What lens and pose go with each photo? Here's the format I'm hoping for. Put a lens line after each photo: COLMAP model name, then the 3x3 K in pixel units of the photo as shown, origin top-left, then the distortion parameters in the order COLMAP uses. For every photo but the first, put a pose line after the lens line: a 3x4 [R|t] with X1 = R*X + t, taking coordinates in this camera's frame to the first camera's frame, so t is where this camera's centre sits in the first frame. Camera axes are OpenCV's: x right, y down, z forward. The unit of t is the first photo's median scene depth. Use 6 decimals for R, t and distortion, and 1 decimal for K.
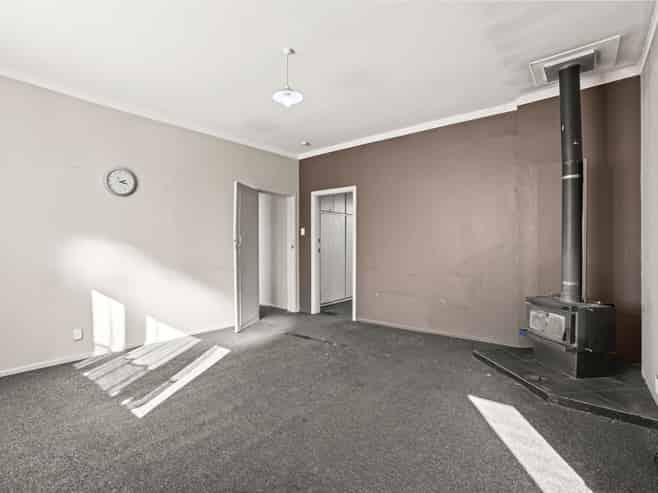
lens RADIAL K [[328.4, 0, 329.0], [0, 328.4, 246.5], [0, 0, 1]] dist [-0.000684, -0.000057]
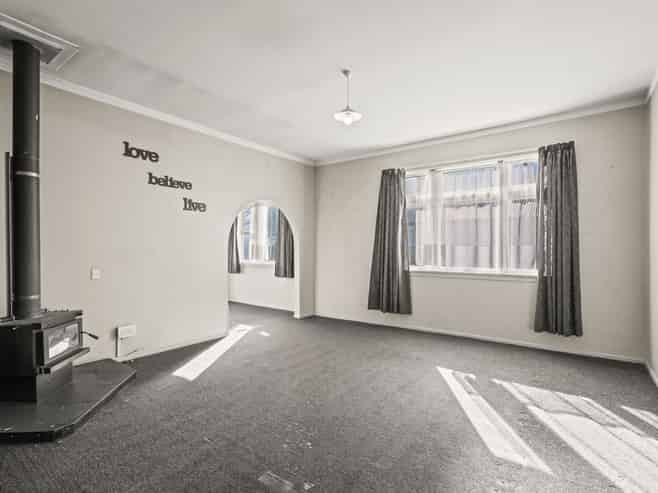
lens RADIAL K [[328.4, 0, 329.0], [0, 328.4, 246.5], [0, 0, 1]] dist [-0.000684, -0.000057]
pose [[-0.999347, 0.003267, -0.035983, -0.022657], [0.003356, 0.999991, -0.002413, -0.020909], [0.035975, -0.002533, -0.999349, 1.918517]]
